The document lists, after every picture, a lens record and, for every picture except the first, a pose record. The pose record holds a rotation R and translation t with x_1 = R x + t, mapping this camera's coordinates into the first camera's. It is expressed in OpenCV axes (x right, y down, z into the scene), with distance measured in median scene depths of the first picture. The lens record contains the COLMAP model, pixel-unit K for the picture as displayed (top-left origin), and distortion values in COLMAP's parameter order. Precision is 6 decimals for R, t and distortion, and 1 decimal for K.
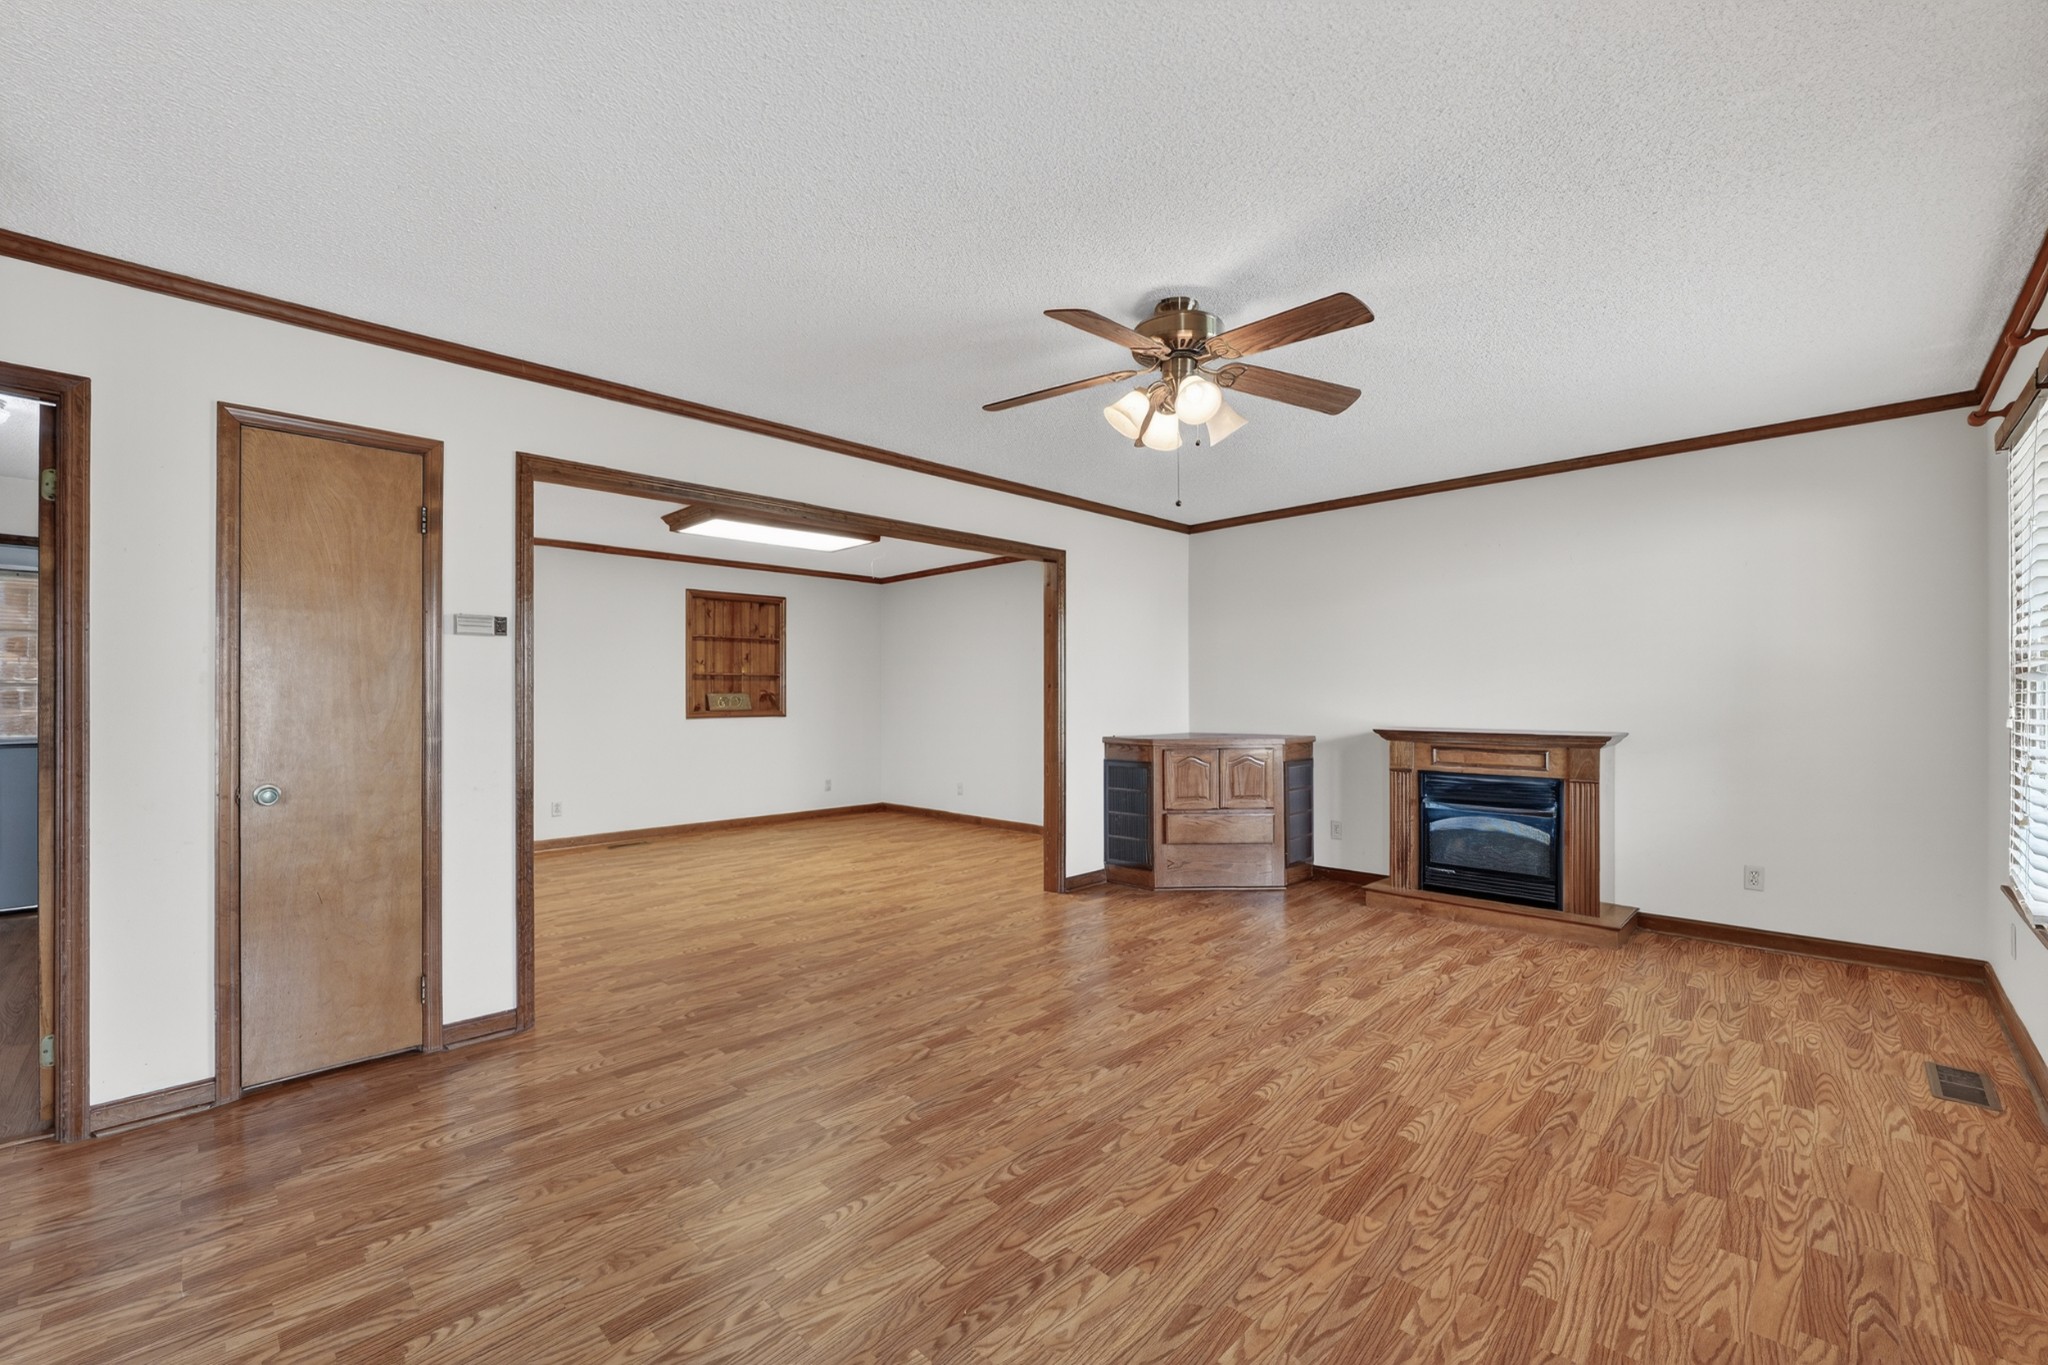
lens RADIAL K [[827.6, 0, 1024.0], [0, 827.6, 682.5], [0, 0, 1]] dist [-0.001521, -0.000350]
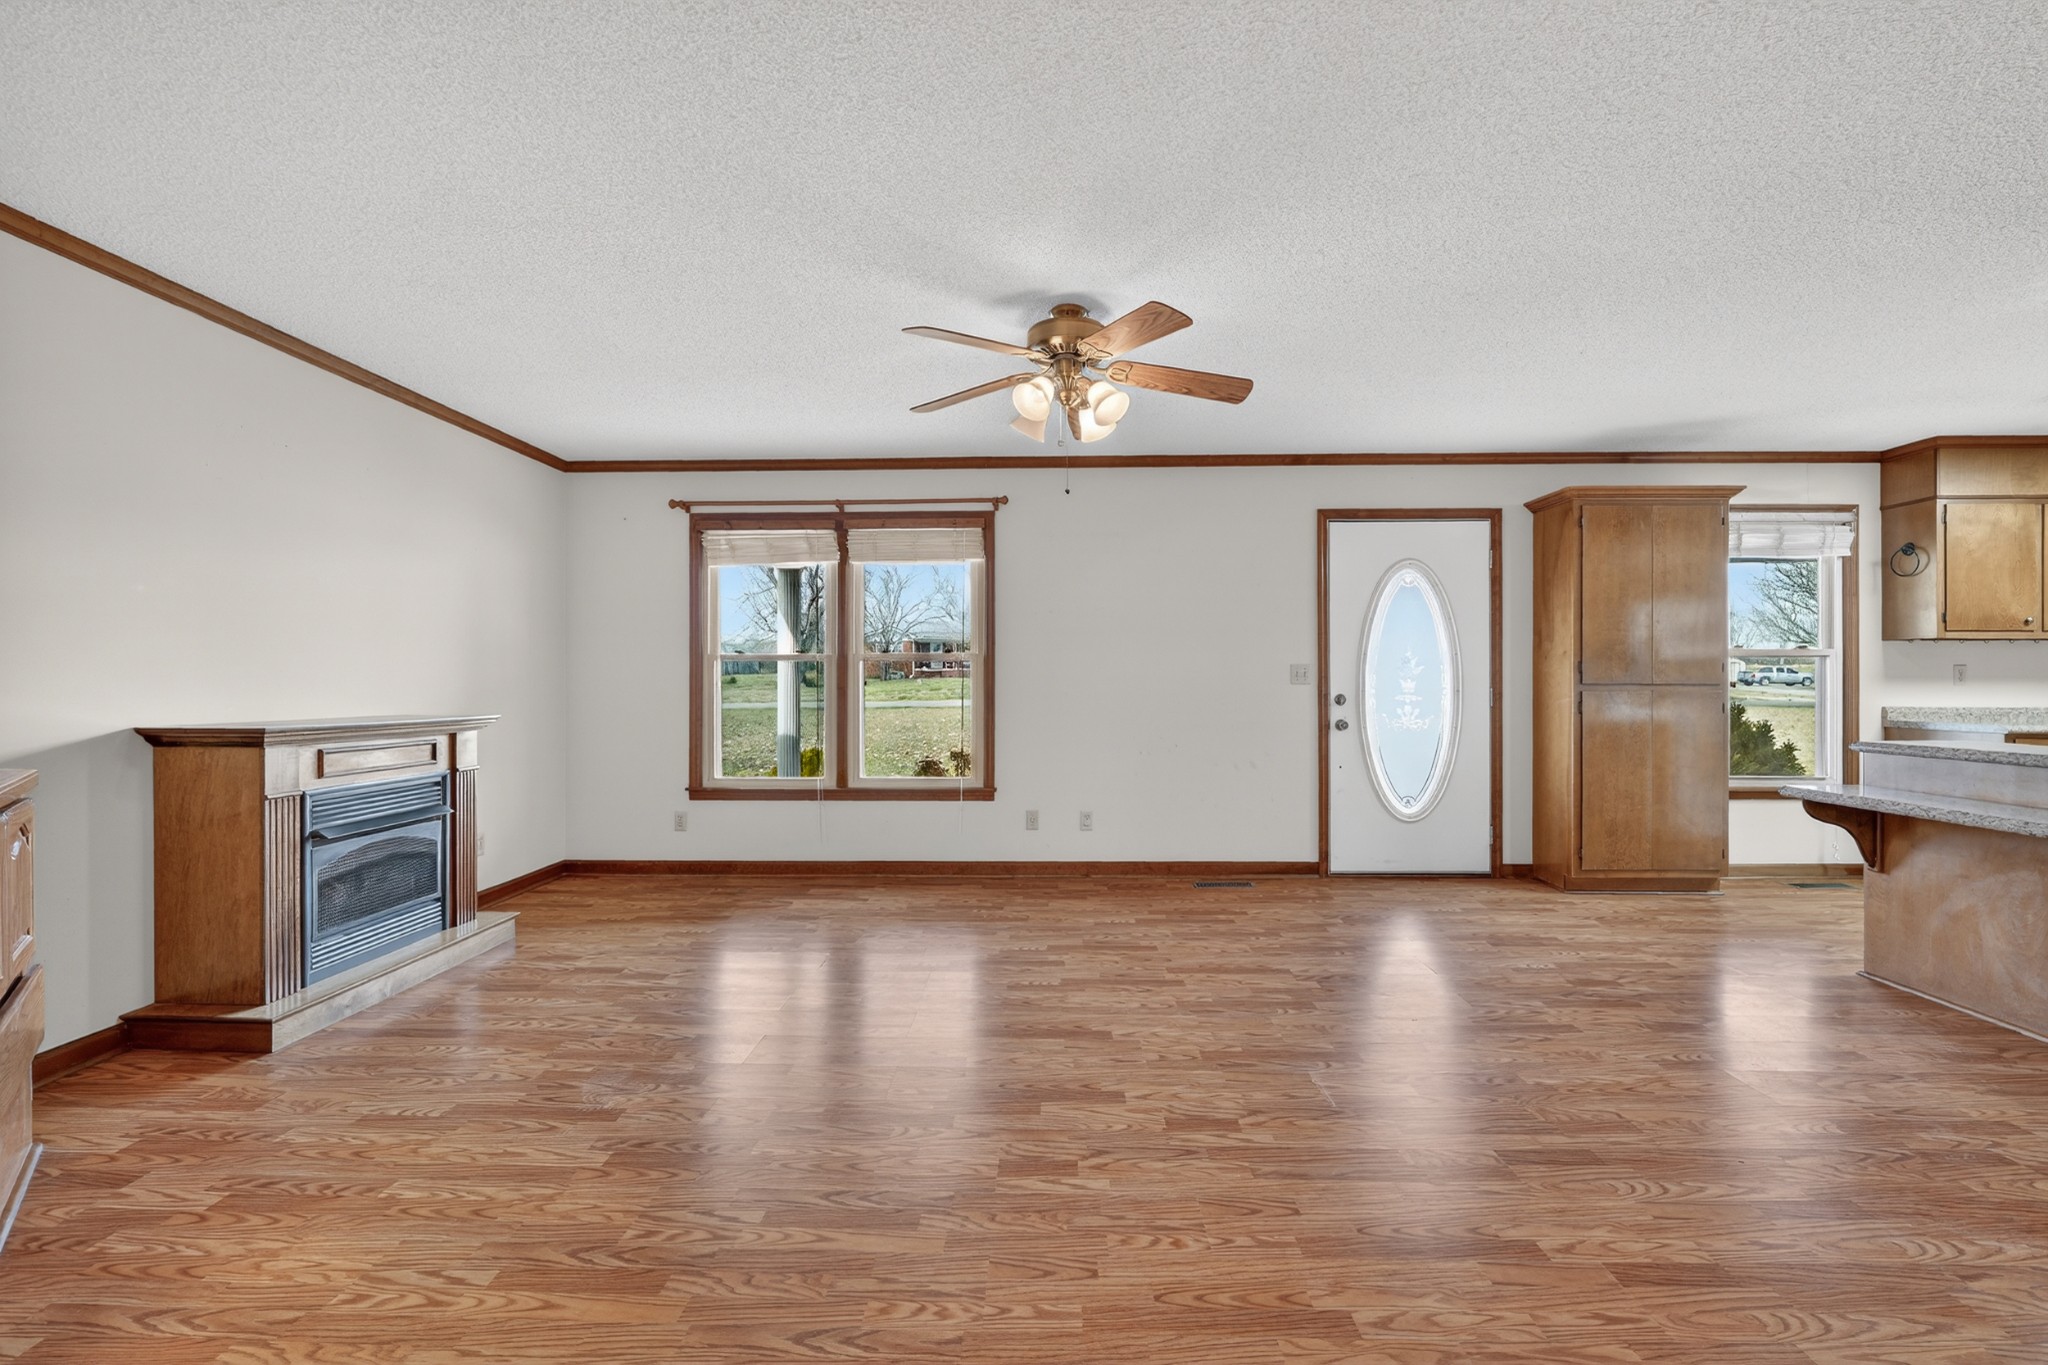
lens RADIAL K [[849.7, 0, 1001.9], [0, 849.7, 685.3], [0, 0, 1]] dist [-0.002064, -0.000467]
pose [[-0.668580, 0.000483, 0.743640, -0.387004], [-0.010247, 0.999899, -0.009862, 0.029951], [-0.743570, -0.014214, -0.668507, 1.180782]]
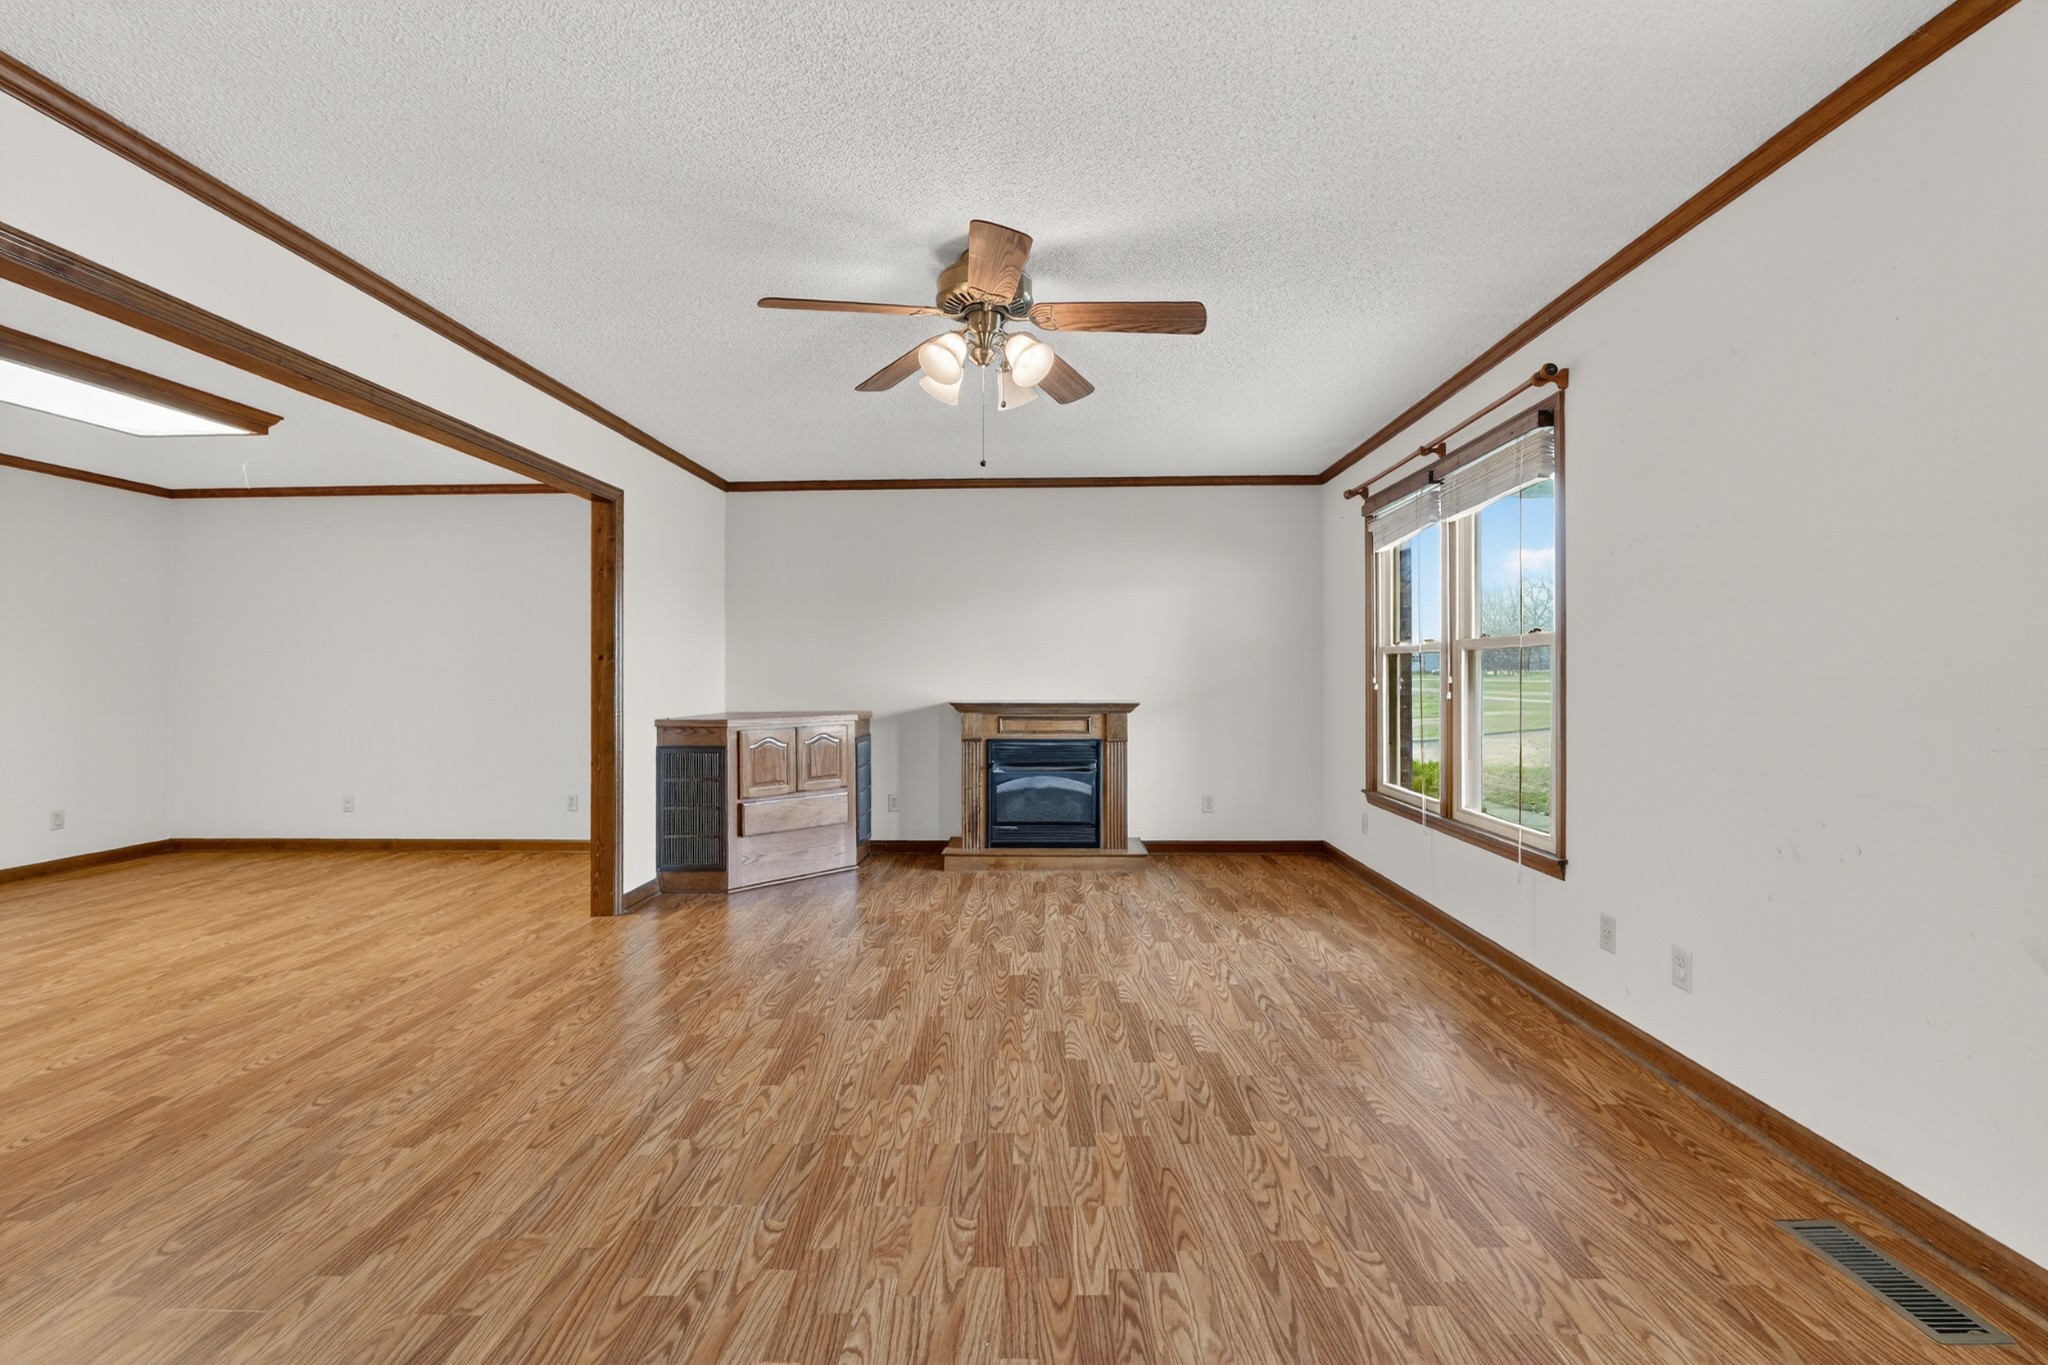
lens RADIAL K [[844.2, 0, 1018.4], [0, 844.2, 656.3], [0, 0, 1]] dist [-0.003057, -0.000650]
pose [[0.737025, 0.017044, 0.675650, -0.285595], [-0.011644, 0.999854, -0.012521, 0.011267], [-0.675765, 0.001361, 0.737116, 0.168504]]
